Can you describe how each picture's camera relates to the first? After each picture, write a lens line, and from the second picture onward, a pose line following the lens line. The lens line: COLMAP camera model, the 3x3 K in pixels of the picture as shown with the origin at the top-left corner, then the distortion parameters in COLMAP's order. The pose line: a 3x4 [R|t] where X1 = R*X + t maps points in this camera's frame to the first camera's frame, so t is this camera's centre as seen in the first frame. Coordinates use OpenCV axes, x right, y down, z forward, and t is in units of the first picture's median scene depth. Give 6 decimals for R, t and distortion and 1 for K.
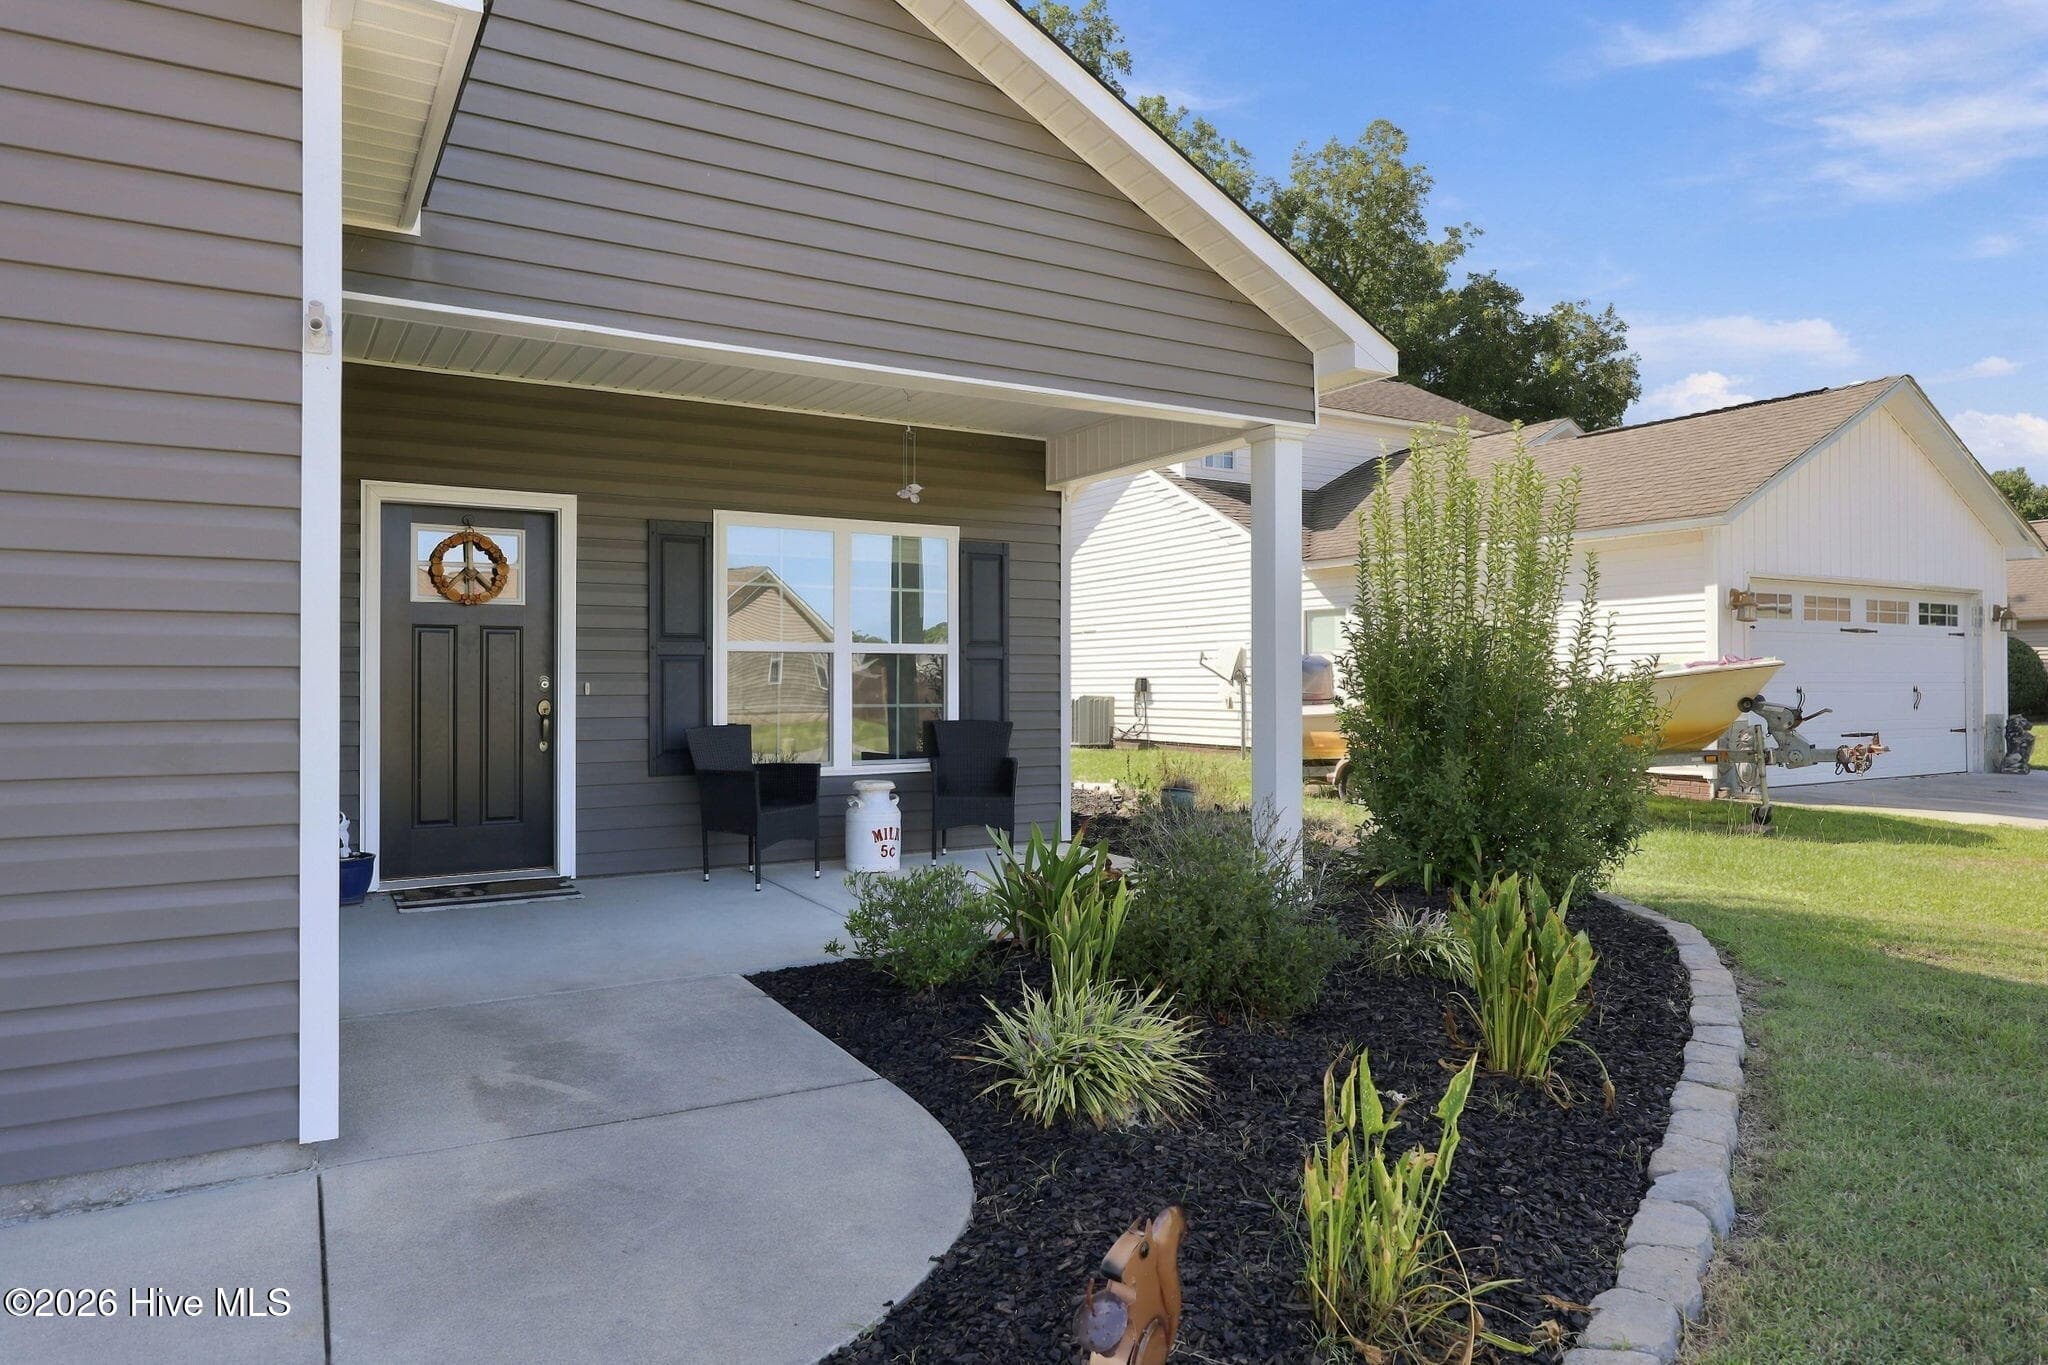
lens RADIAL K [[1253.2, 0, 1027.7], [0, 1253.2, 670.5], [0, 0, 1]] dist [-0.007972, -0.001082]
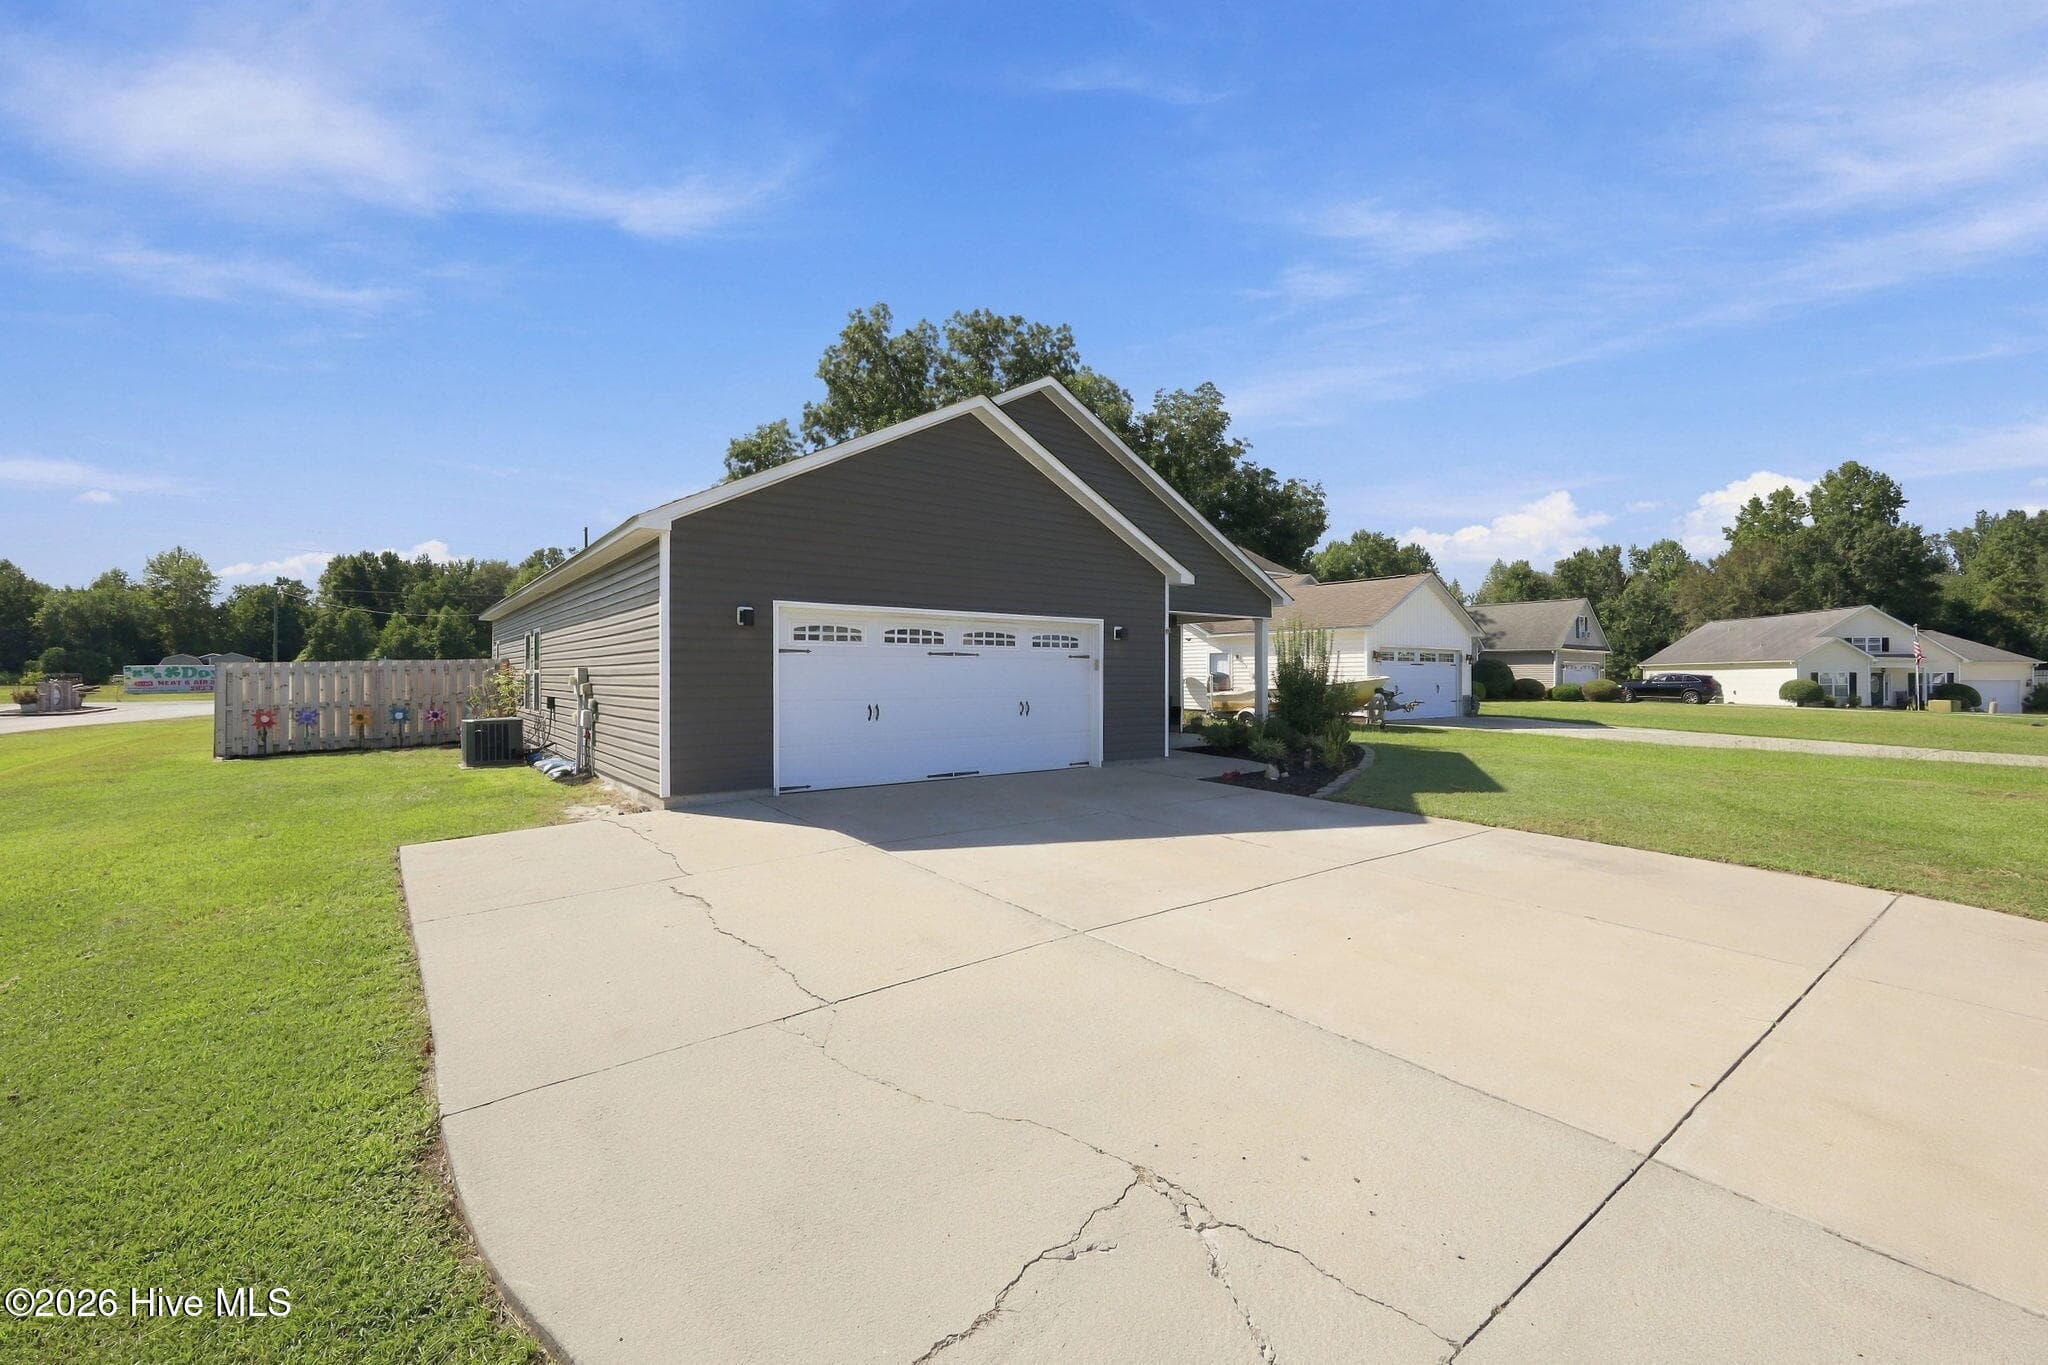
lens RADIAL K [[838.3, 0, 1038.6], [0, 838.3, 681.2], [0, 0, 1]] dist [0.003812, -0.000384]
pose [[0.991145, 0.007371, 0.132581, -0.747662], [-0.009874, 0.999785, 0.018229, -0.036709], [-0.132418, -0.019377, 0.991005, -1.326548]]
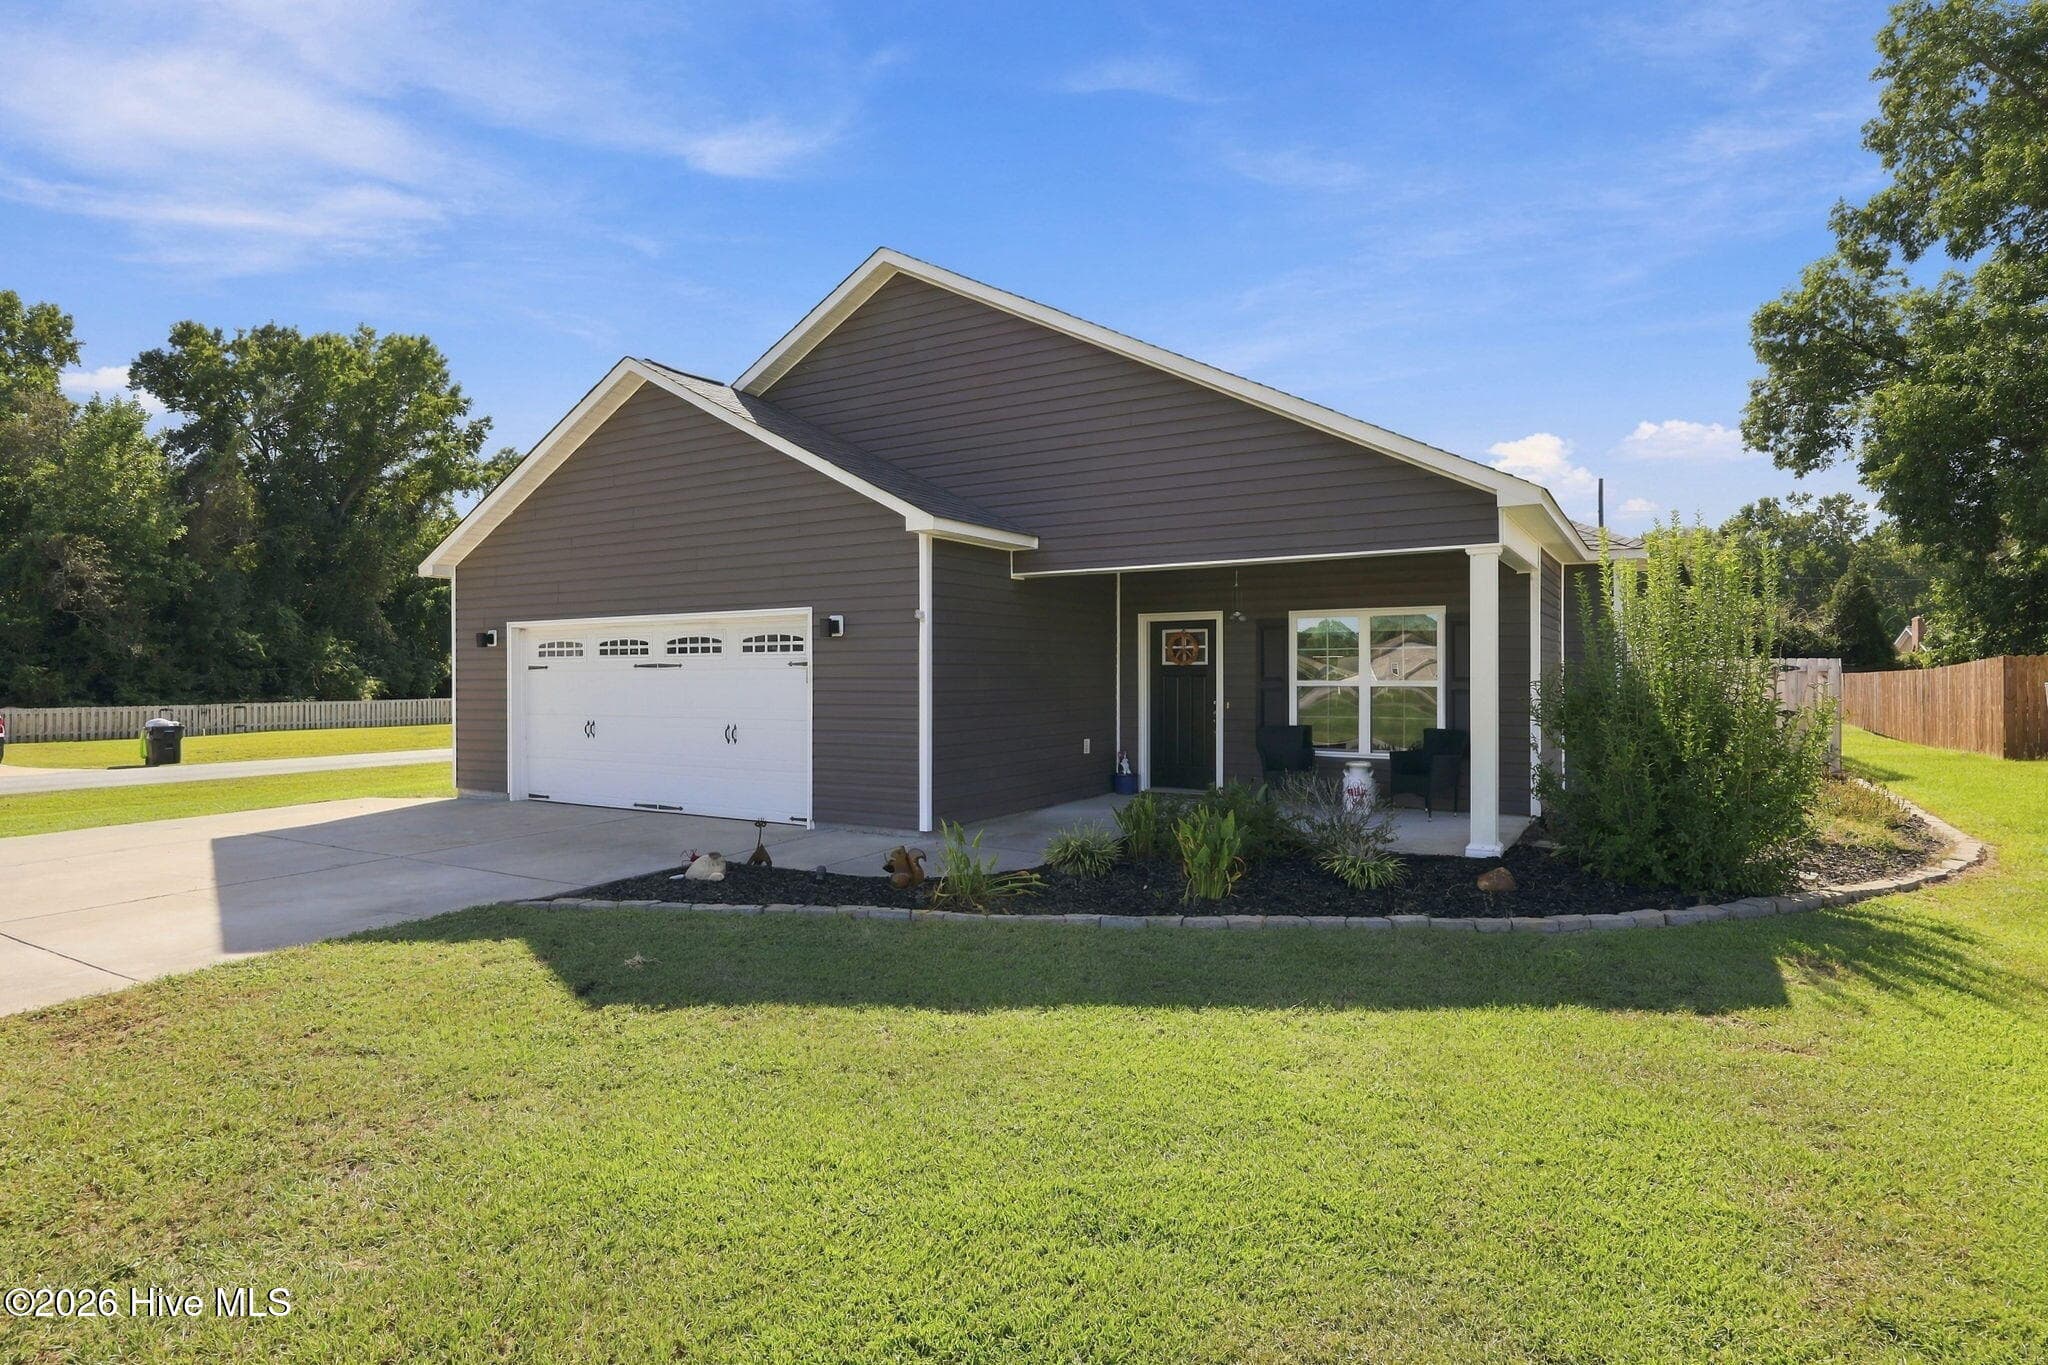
lens RADIAL K [[1045.6, 0, 1037.9], [0, 1045.6, 681.4], [0, 0, 1]] dist [0.003727, 0.000100]
pose [[0.478195, 0.003694, -0.878246, 0.961587], [0.009690, 0.999908, 0.009482, -0.042085], [0.878200, -0.013044, 0.478115, -0.080458]]
